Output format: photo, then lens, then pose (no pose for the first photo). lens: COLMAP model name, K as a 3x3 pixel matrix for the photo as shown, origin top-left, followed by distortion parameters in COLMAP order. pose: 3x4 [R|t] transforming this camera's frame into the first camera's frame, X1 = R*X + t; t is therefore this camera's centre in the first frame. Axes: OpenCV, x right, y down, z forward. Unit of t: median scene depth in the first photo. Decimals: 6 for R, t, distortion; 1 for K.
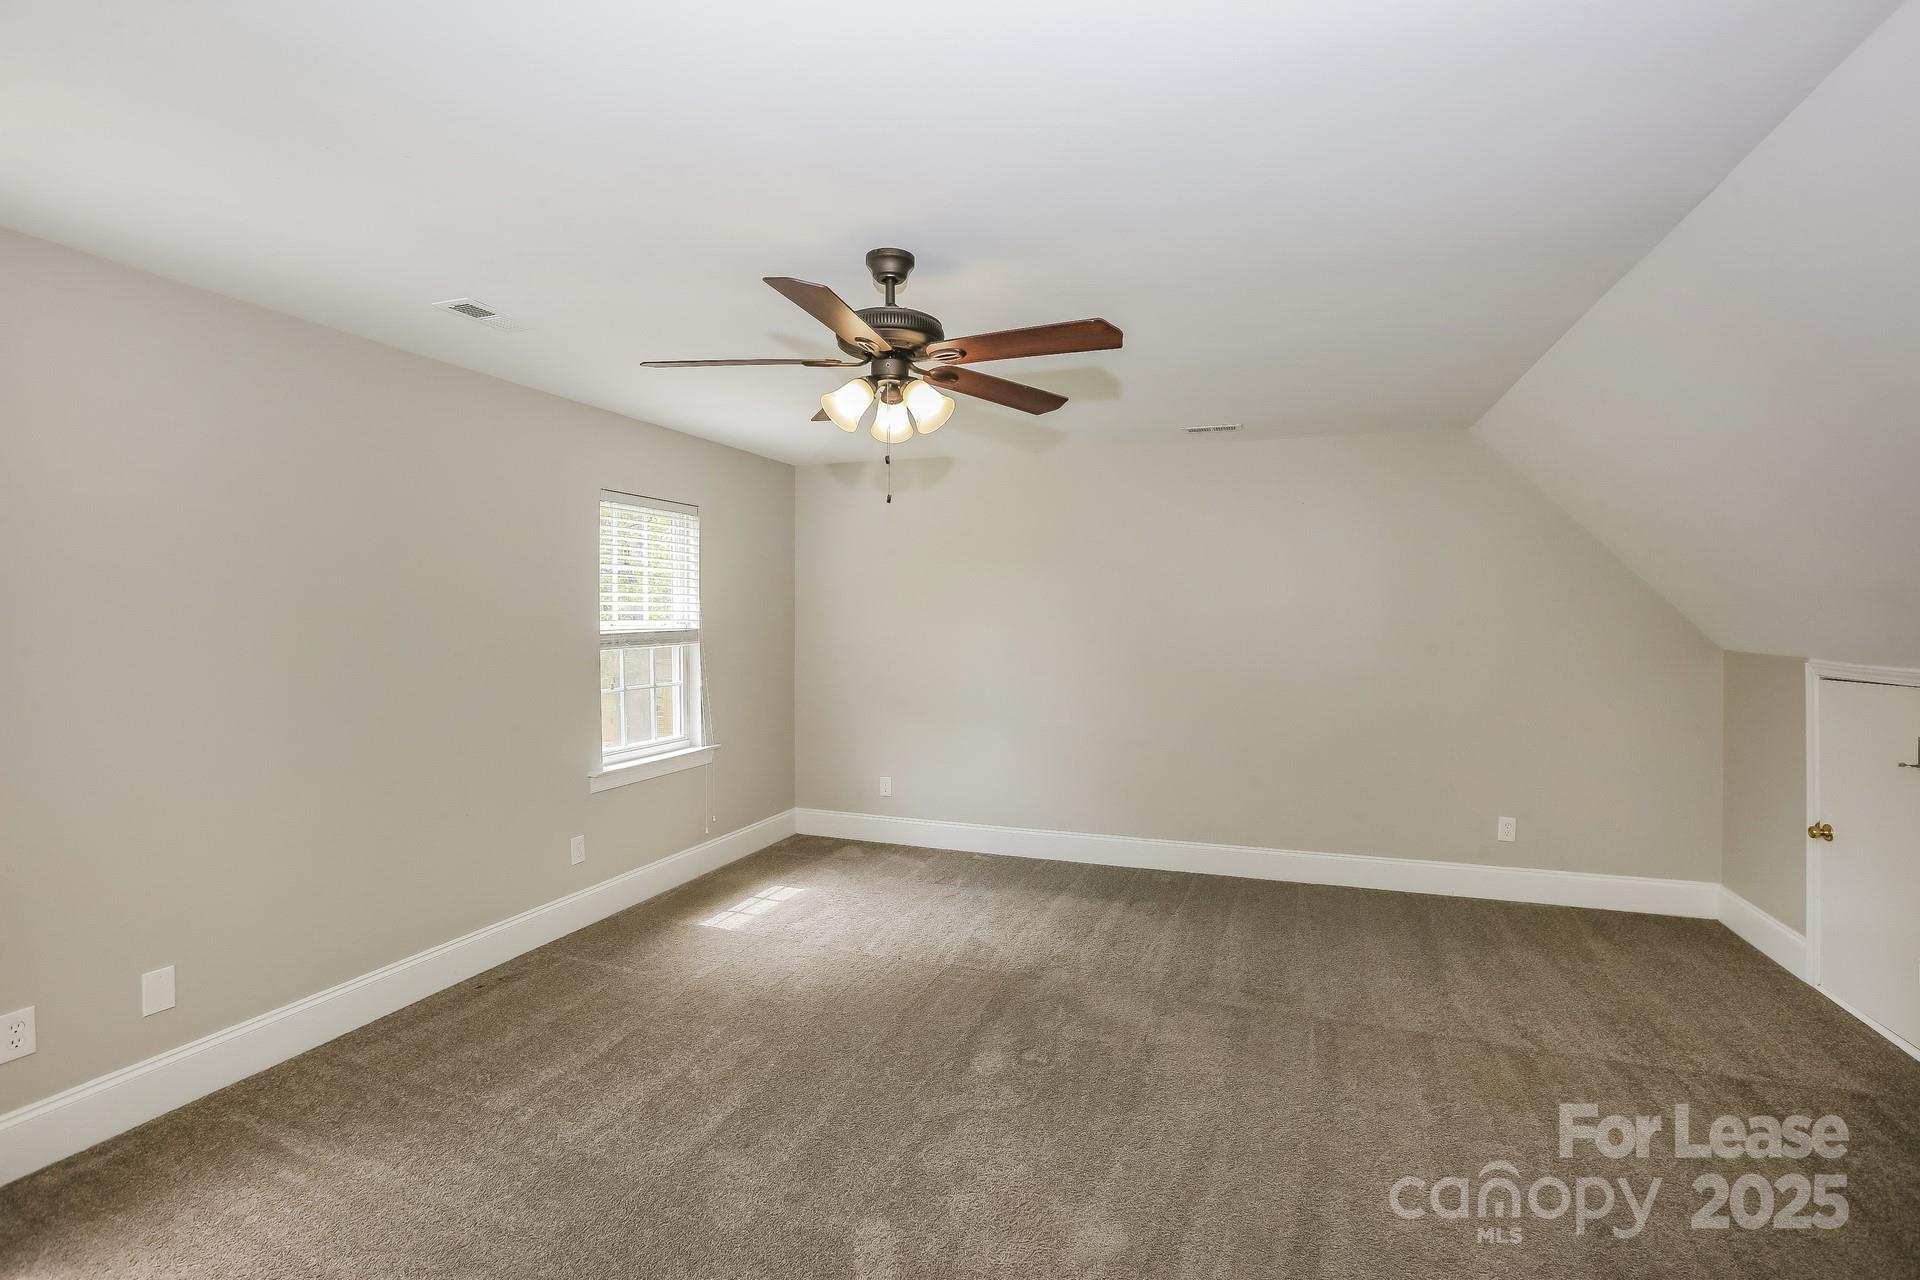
lens RADIAL K [[881.5, 0, 960.0], [0, 881.5, 640.0], [0, 0, 1]] dist [-0.028502, 0.000362]
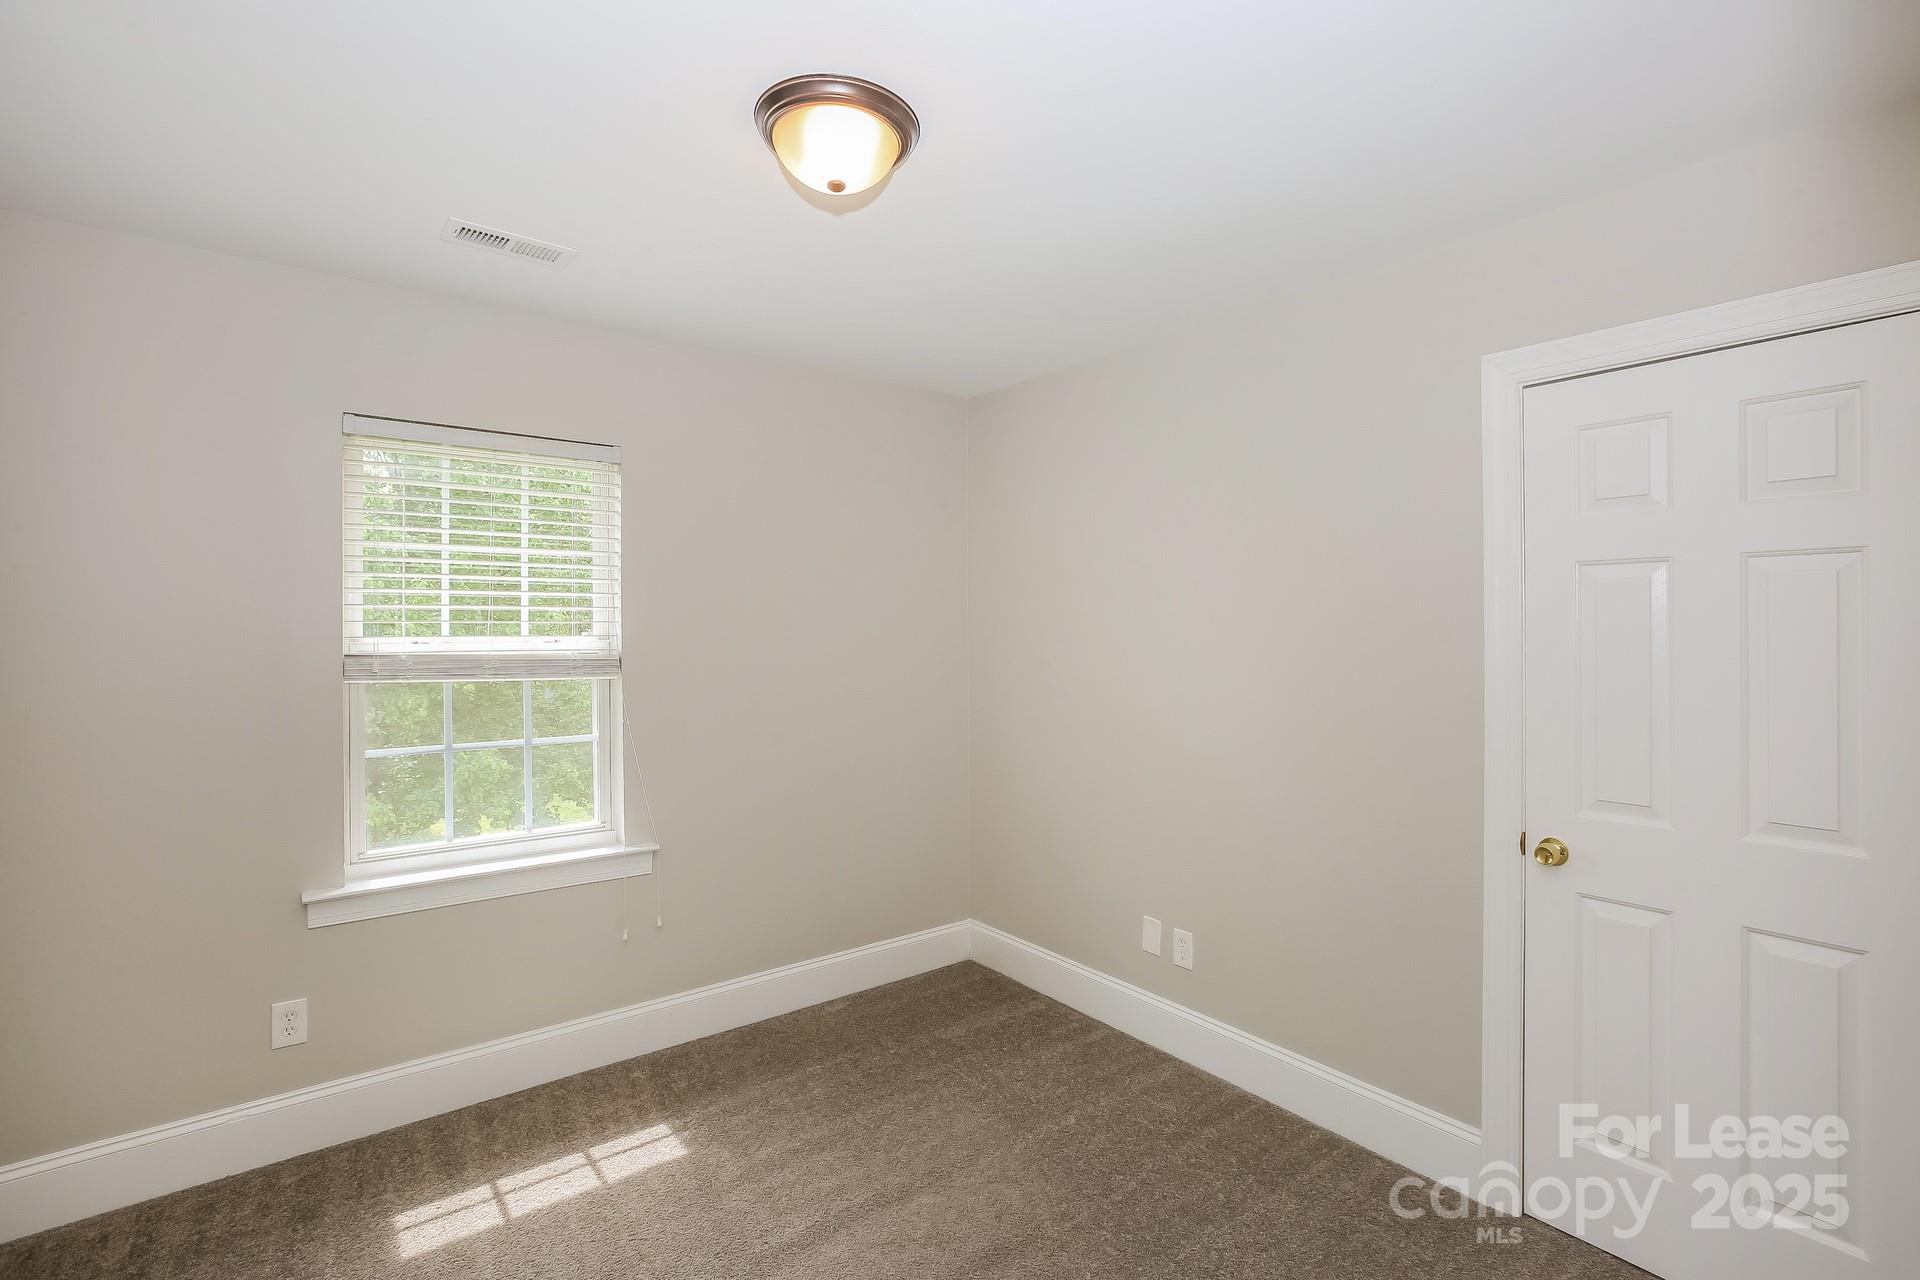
lens RADIAL K [[881.5, 0, 960.0], [0, 881.5, 640.0], [0, 0, 1]] dist [-0.028502, 0.000362]
pose [[0.850019, -0.000428, -0.526752, 0.226231], [-0.008379, 0.999862, -0.014333, -0.013684], [0.526685, 0.016597, 0.849898, 0.631566]]
